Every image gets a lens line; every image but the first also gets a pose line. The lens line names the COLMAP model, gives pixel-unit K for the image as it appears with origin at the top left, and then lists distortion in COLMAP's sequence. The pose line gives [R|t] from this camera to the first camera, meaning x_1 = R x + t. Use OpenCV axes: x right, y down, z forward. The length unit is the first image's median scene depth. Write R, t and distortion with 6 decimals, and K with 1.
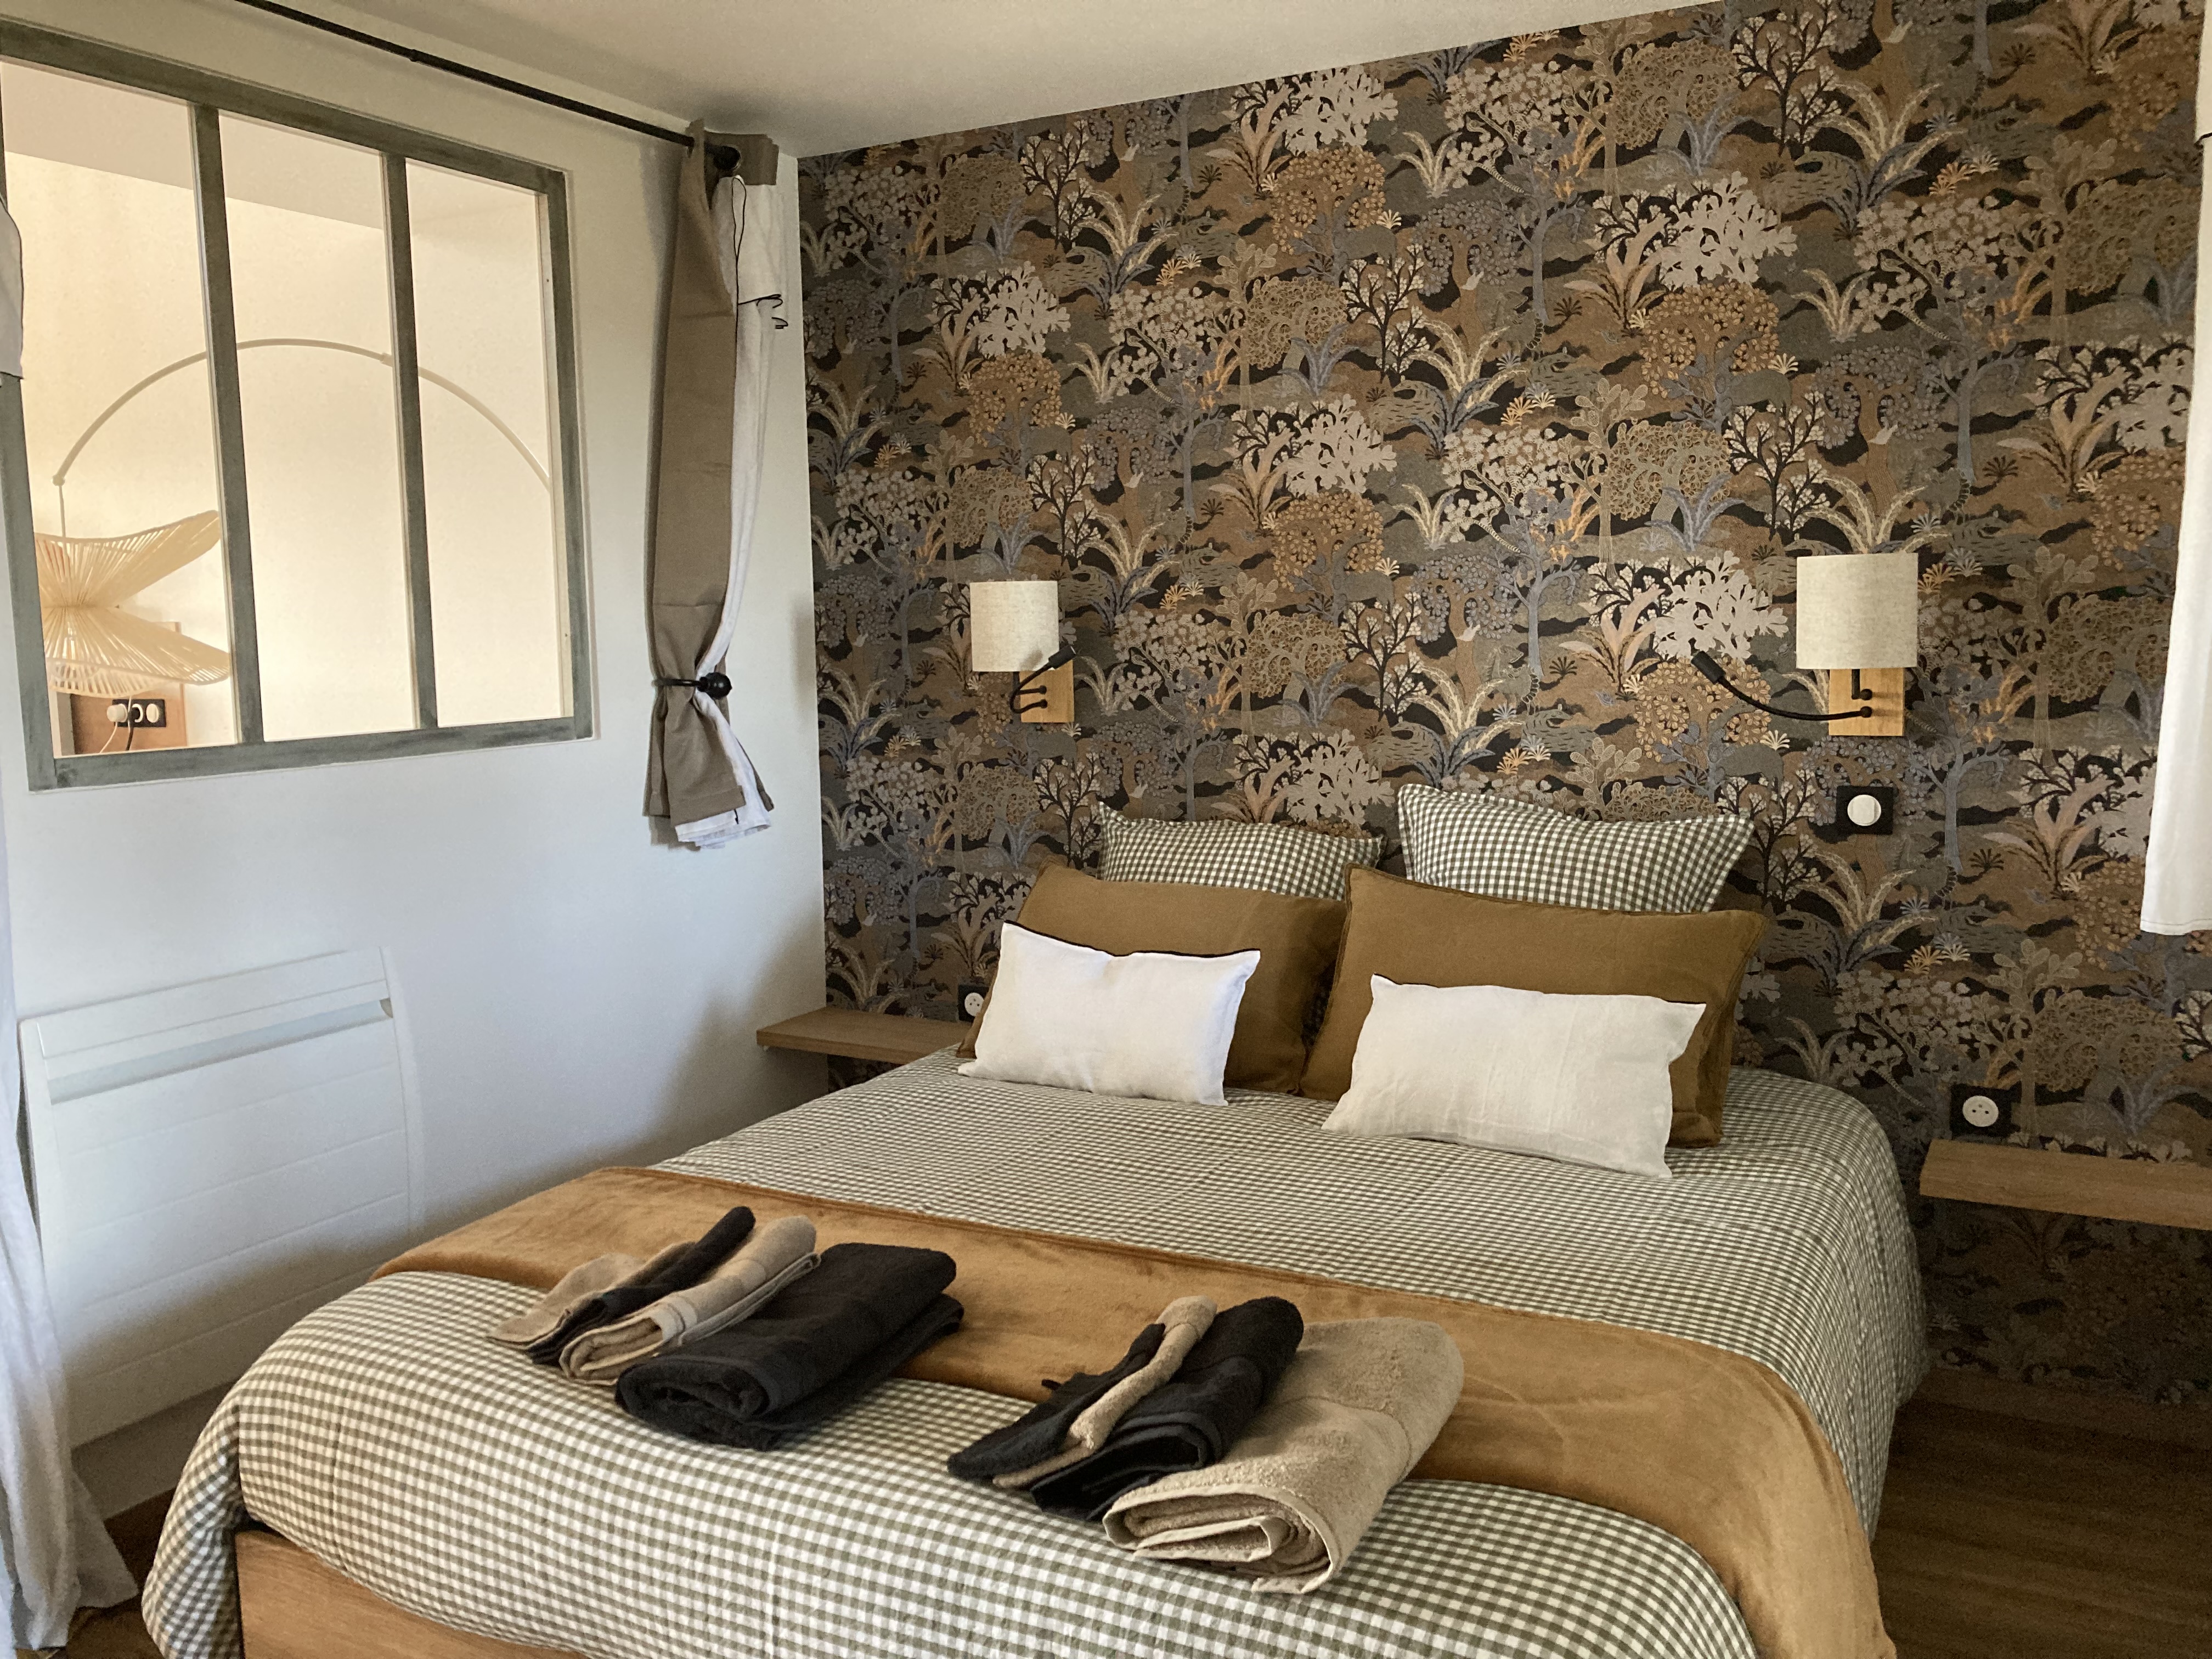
lens RADIAL K [[1770.9, 0, 1100.3], [0, 1770.9, 816.7], [0, 0, 1]] dist [0.038373, -0.050767]
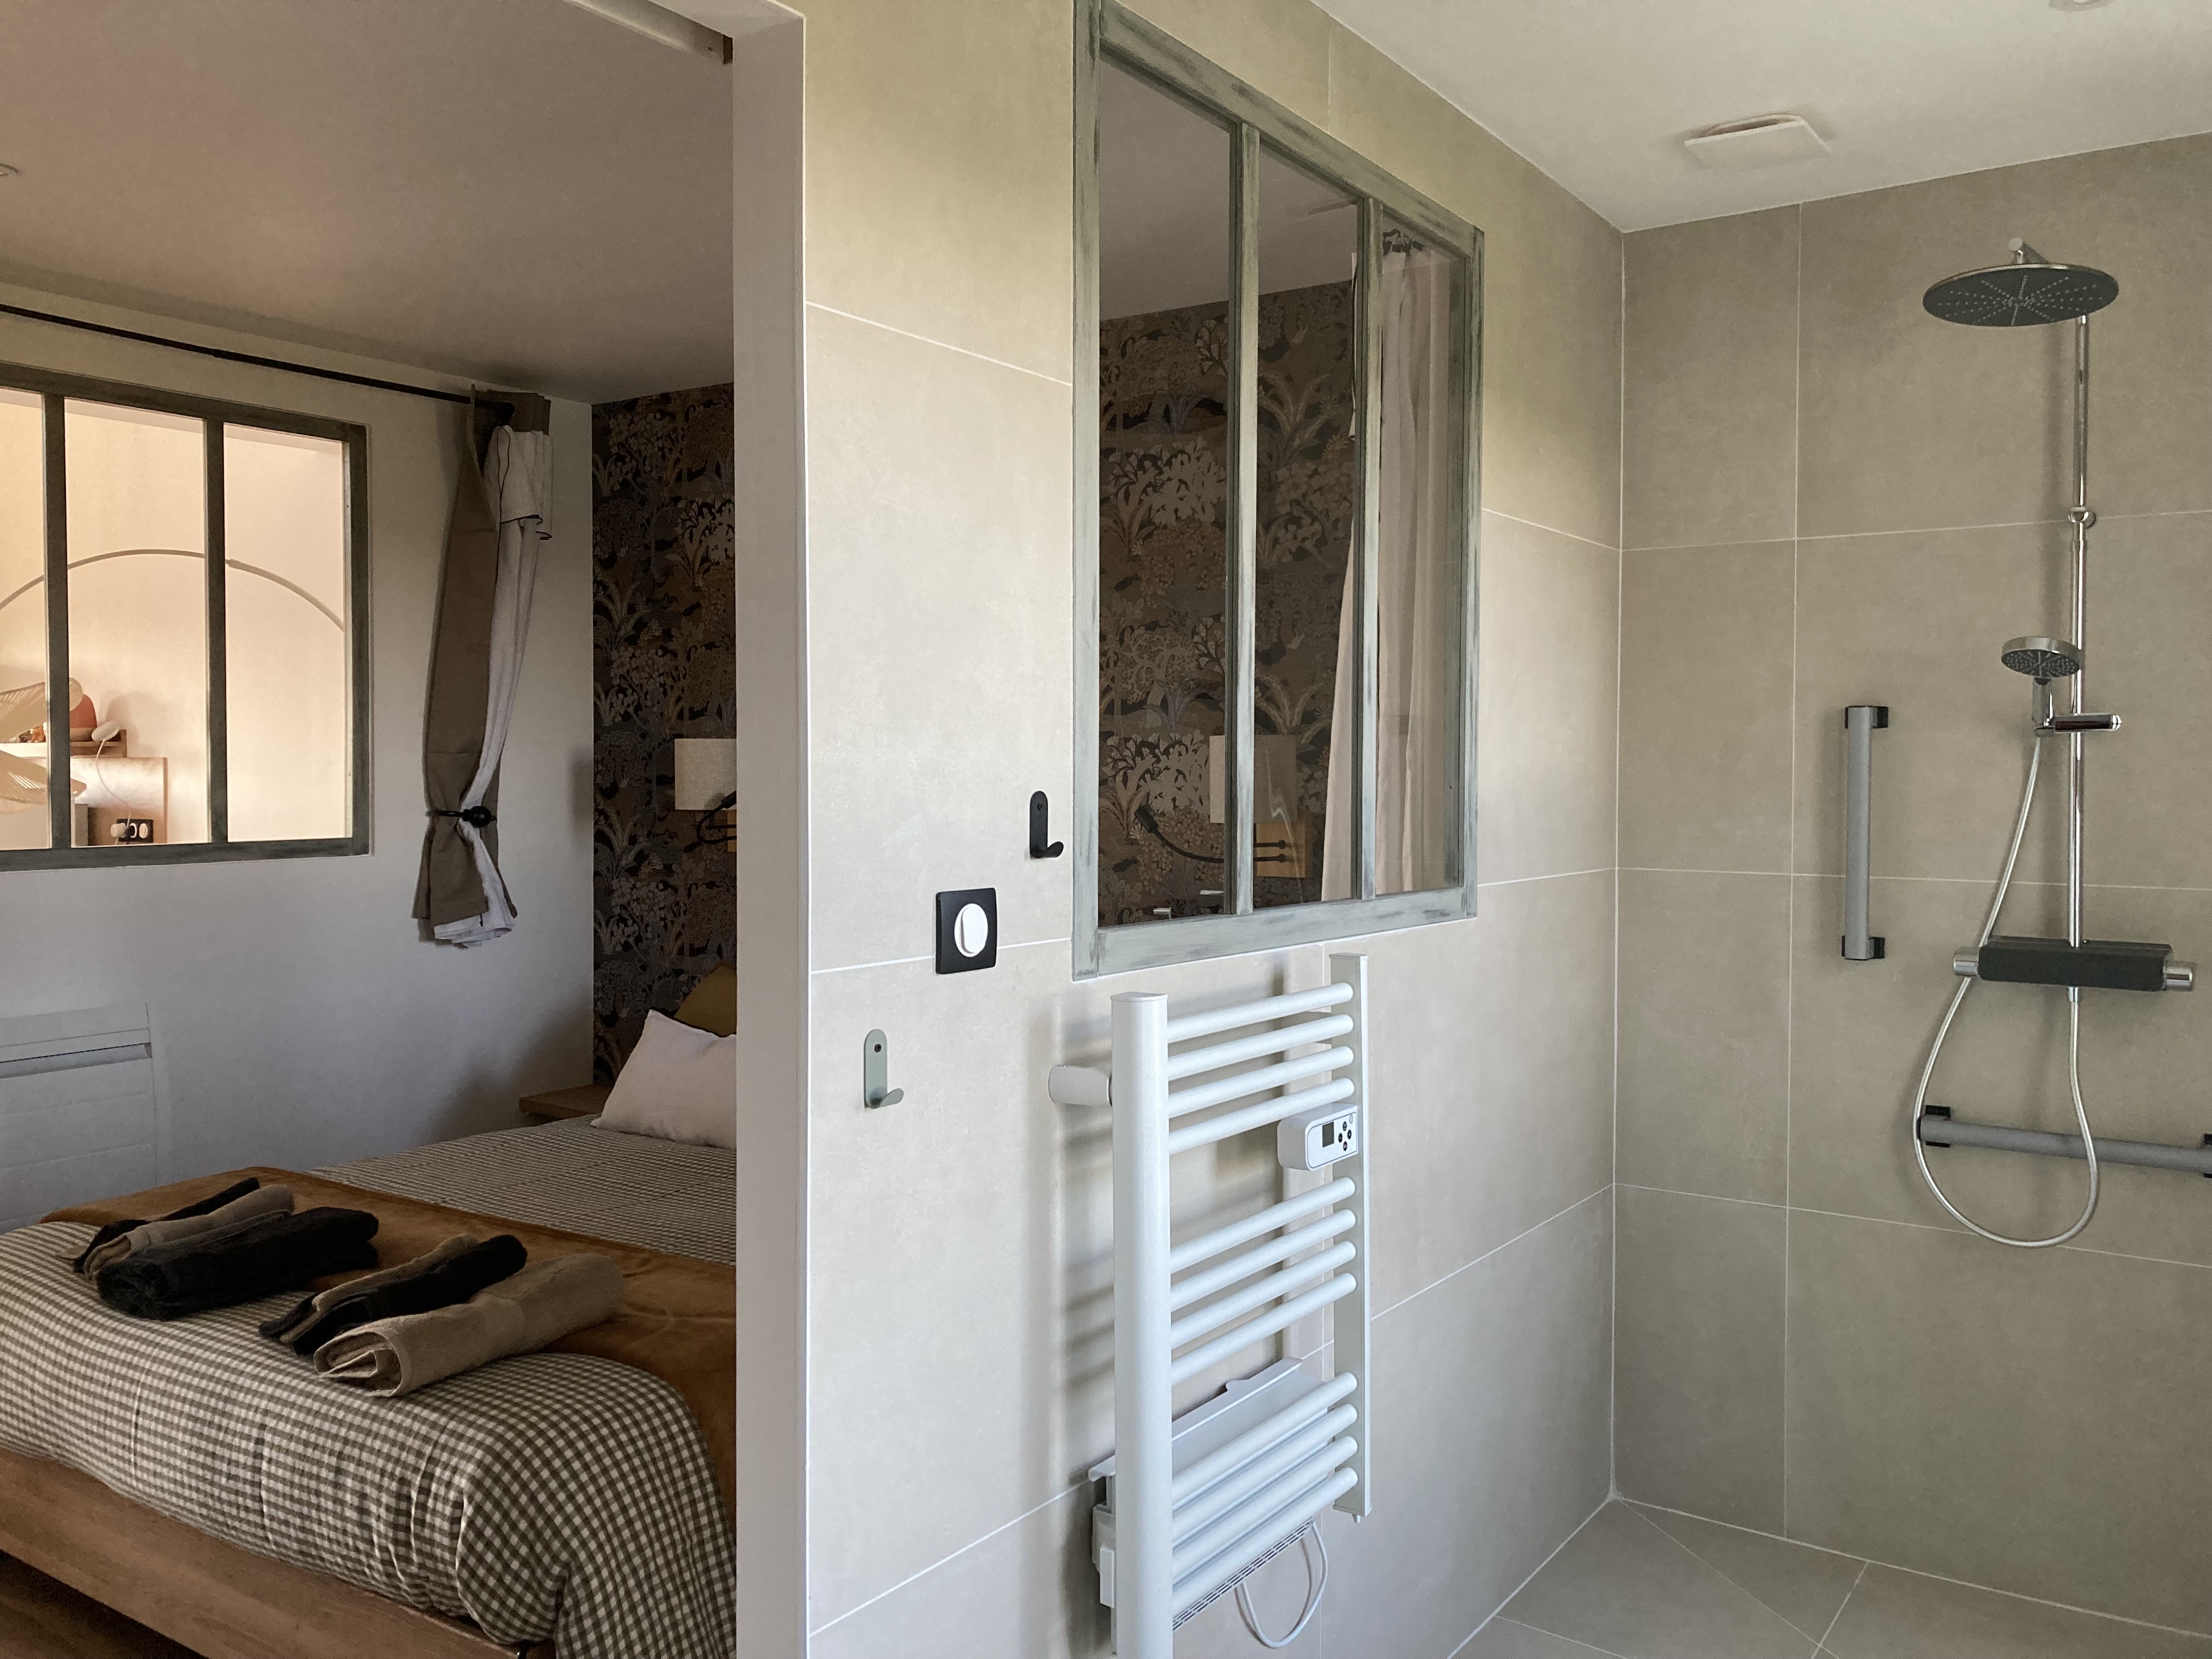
lens RADIAL K [[1770.9, 0, 1118.0], [0, 1770.9, 831.7], [0, 0, 1]] dist [0.038373, -0.050767]
pose [[0.994563, 0.028217, -0.100245, 0.365864], [-0.036192, 0.996246, -0.078642, 0.020255], [0.097650, 0.081842, 0.991850, -0.210379]]
